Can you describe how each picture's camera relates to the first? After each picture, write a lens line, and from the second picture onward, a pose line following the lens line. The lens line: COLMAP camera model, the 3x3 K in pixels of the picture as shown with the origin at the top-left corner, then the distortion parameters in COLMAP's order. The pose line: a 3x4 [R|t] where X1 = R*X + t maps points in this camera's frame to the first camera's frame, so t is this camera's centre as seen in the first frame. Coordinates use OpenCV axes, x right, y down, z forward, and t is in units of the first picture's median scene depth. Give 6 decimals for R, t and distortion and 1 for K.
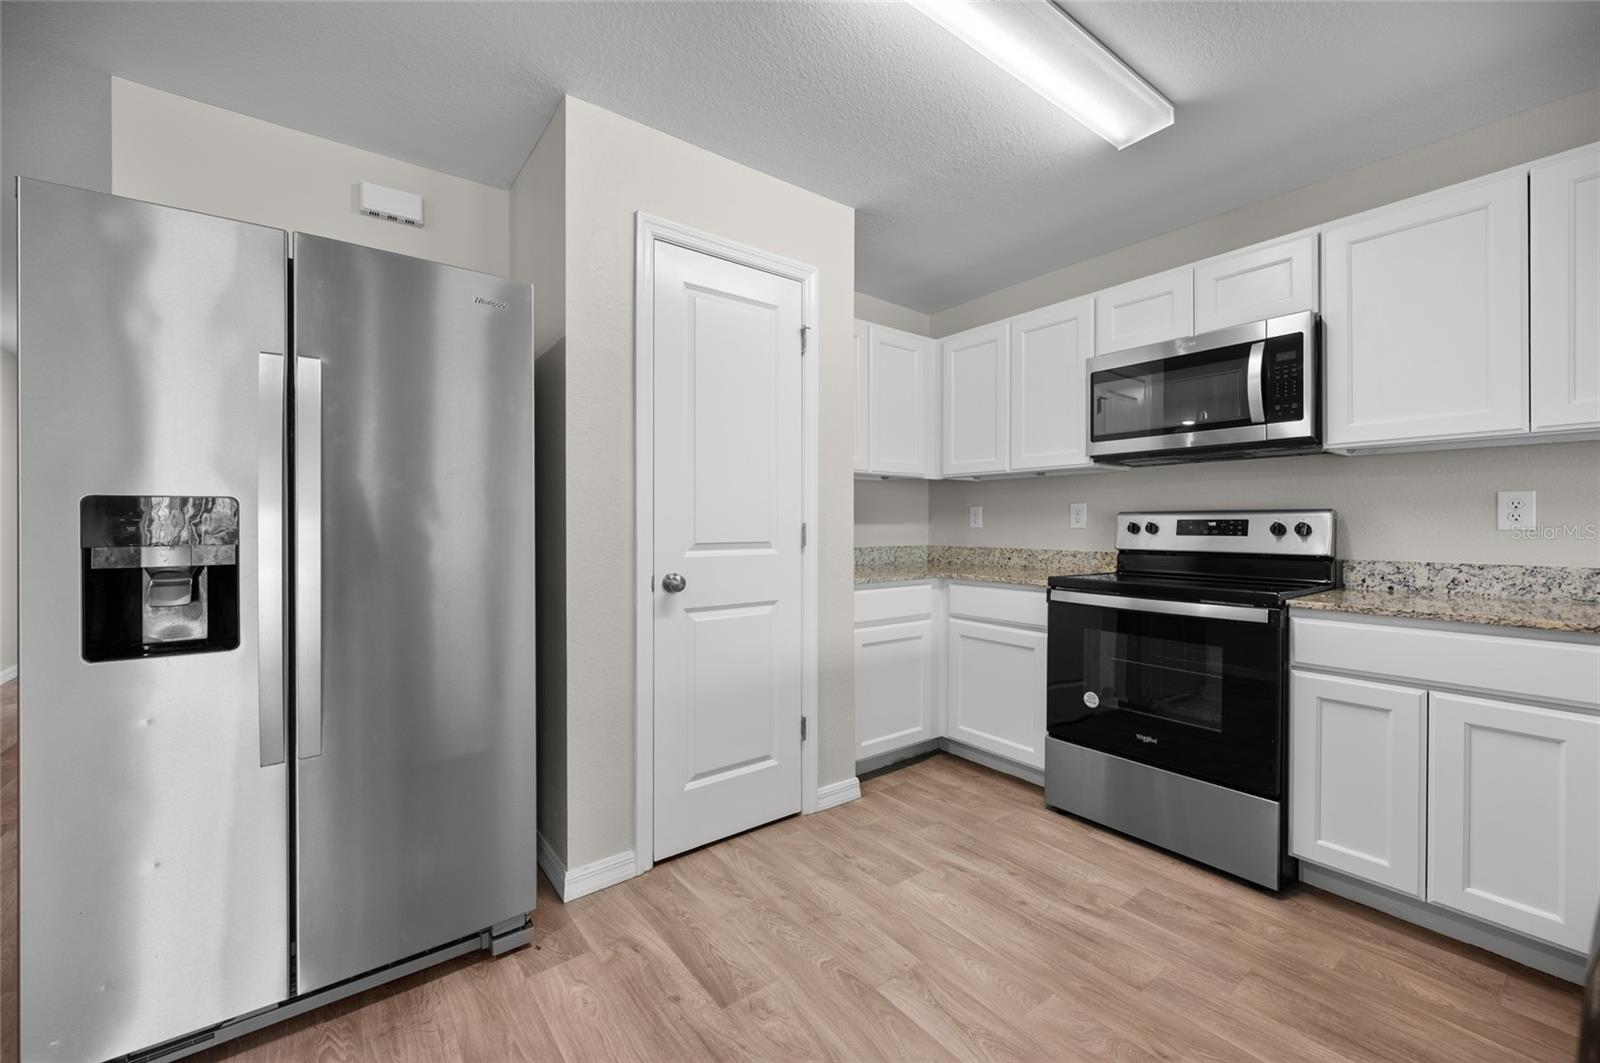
lens RADIAL K [[639.1, 0, 789.6], [0, 639.1, 524.2], [0, 0, 1]] dist [0.001616, -0.000463]
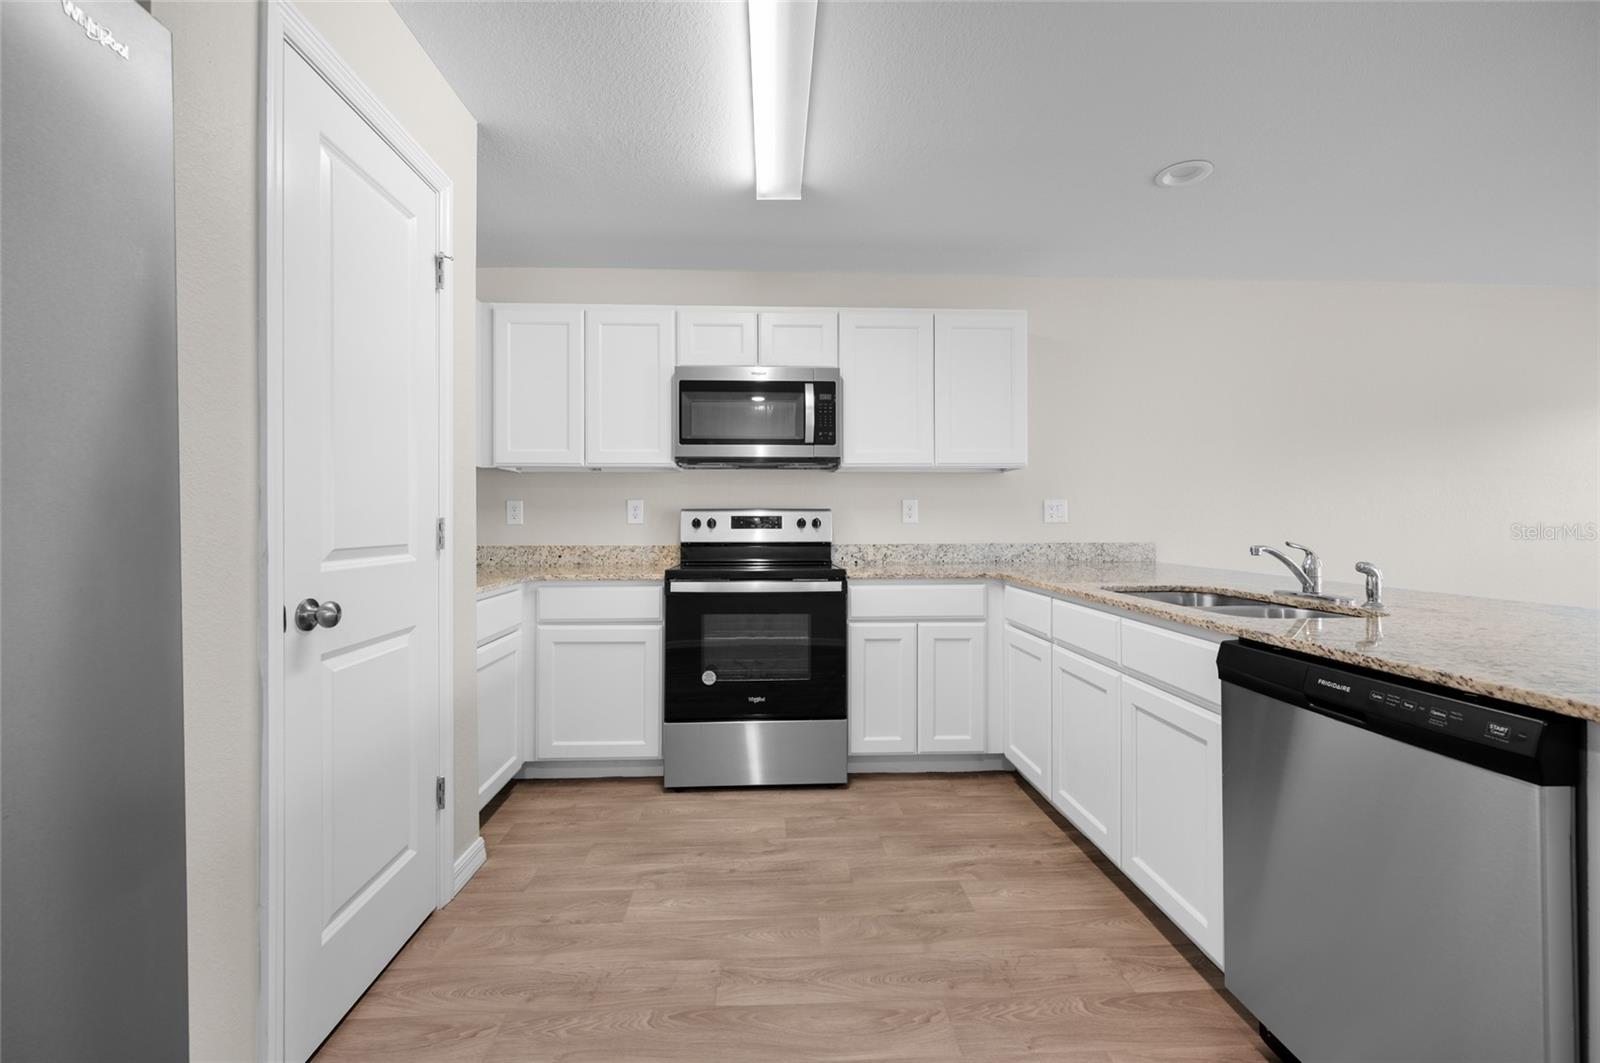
lens RADIAL K [[672.0, 0, 802.0], [0, 672.0, 520.9], [0, 0, 1]] dist [-0.004073, 0.001234]
pose [[0.551441, -0.001095, 0.834213, -0.455503], [0.002228, 0.999998, -0.000160, 0.003384], [-0.834211, 0.001947, 0.551442, 0.247366]]
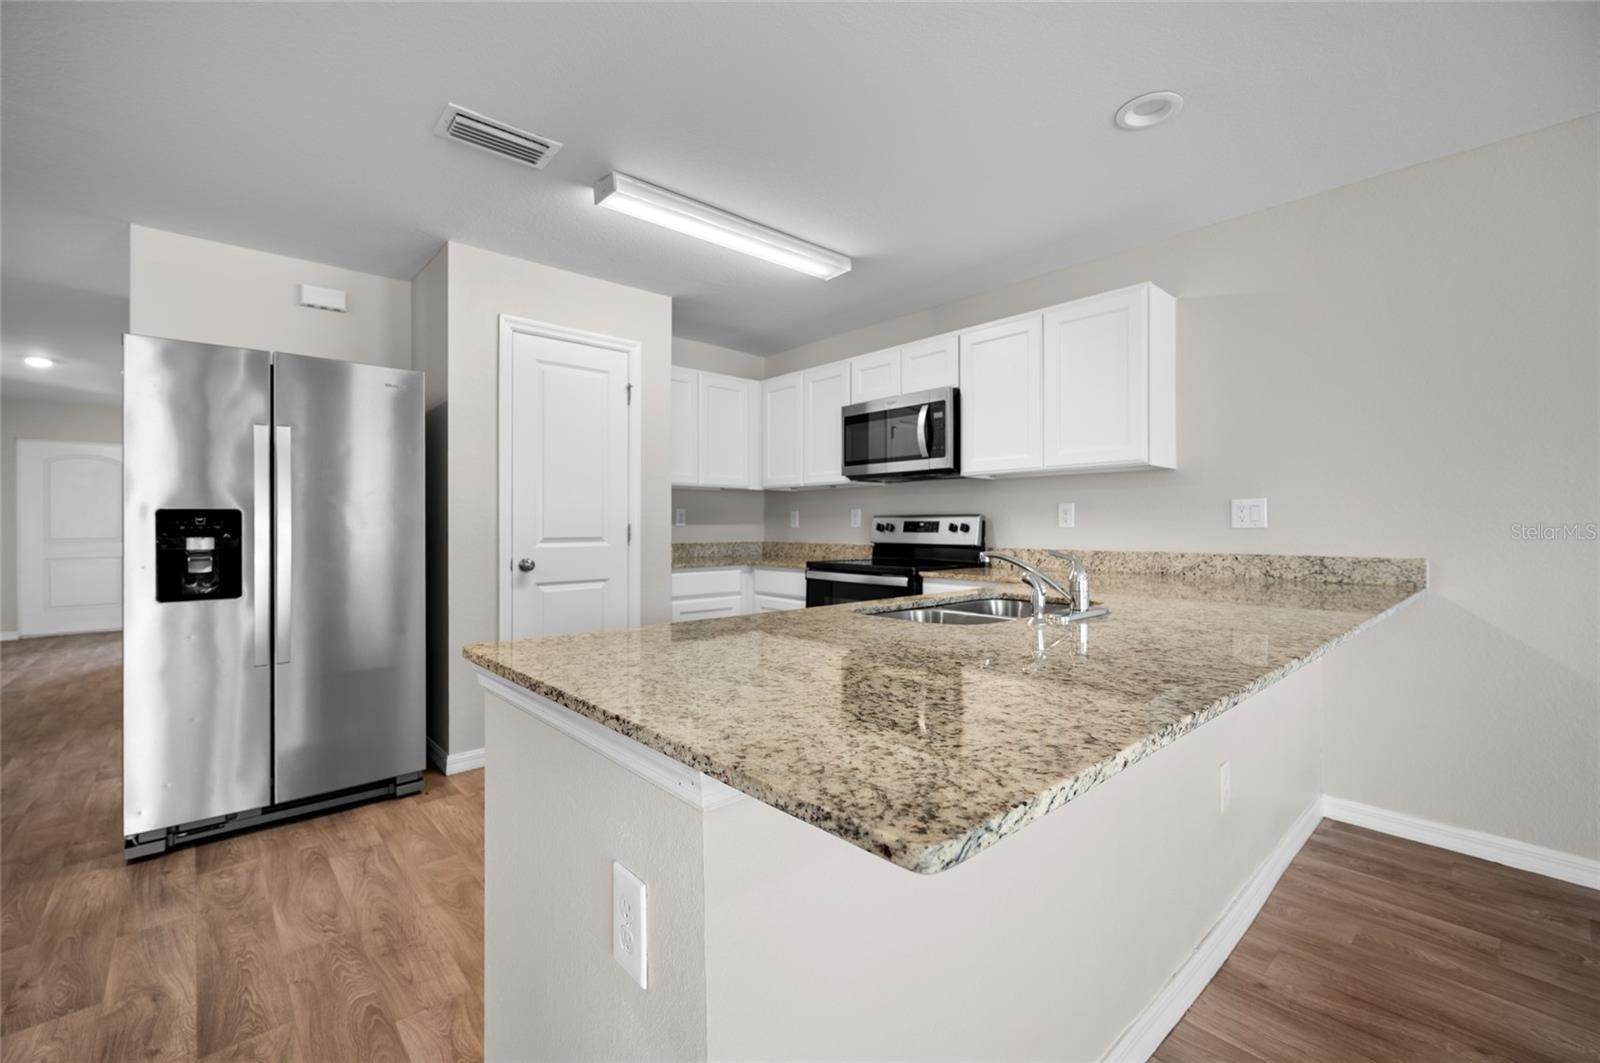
lens RADIAL K [[672.0, 0, 790.1], [0, 672.0, 522.9], [0, 0, 1]] dist [-0.004073, 0.001234]
pose [[0.996288, -0.000946, 0.086078, 0.282349], [0.001298, 0.999991, -0.004040, 0.002598], [-0.086073, 0.004137, 0.996280, -0.574173]]
